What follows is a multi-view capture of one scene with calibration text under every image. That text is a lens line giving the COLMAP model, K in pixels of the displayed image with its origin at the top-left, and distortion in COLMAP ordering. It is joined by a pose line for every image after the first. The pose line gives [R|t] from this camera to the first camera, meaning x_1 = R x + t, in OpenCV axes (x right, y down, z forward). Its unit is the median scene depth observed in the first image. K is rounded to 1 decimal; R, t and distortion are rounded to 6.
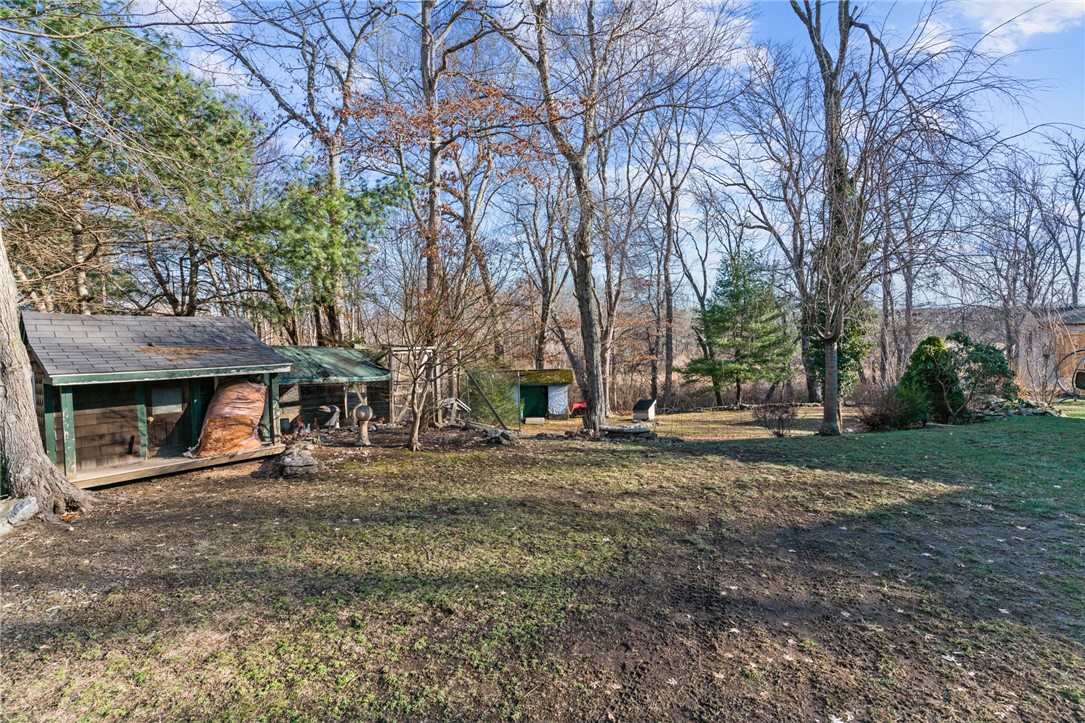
lens RADIAL K [[534.0, 0, 545.6], [0, 534.0, 356.8], [0, 0, 1]] dist [-0.000840, 0.000196]
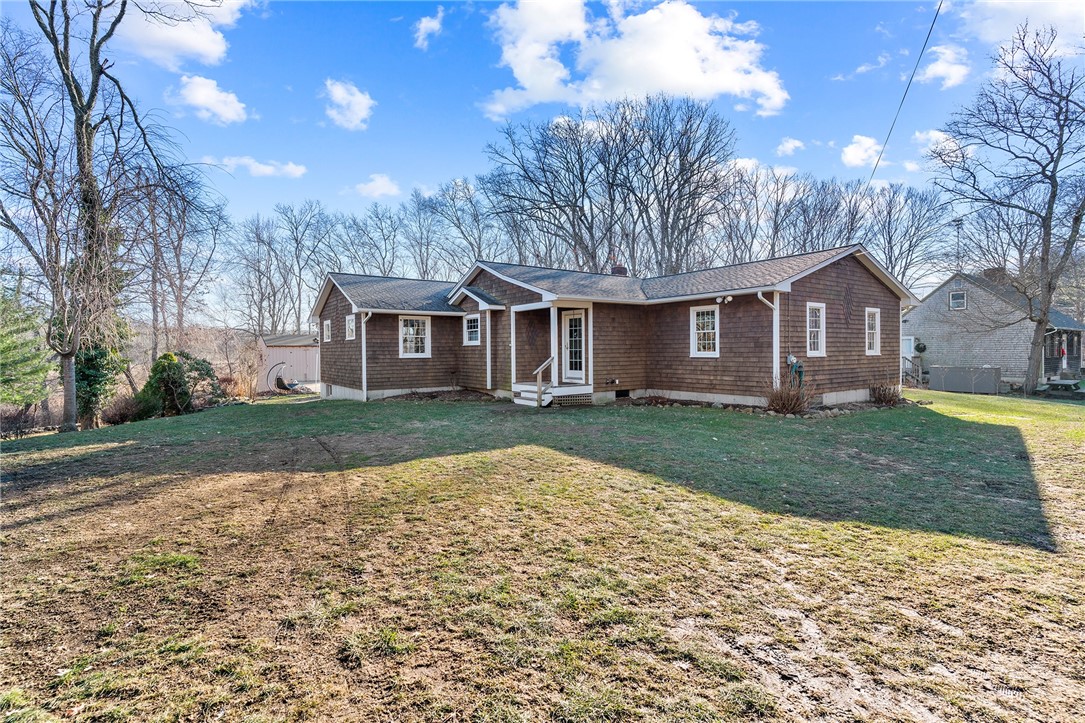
lens RADIAL K [[534.0, 0, 546.0], [0, 534.0, 358.7], [0, 0, 1]] dist [-0.000840, 0.000196]
pose [[0.384067, -0.004967, 0.923292, -0.091274], [0.031875, 0.999461, -0.007882, 0.010114], [-0.922755, 0.032457, 0.384018, -0.237861]]
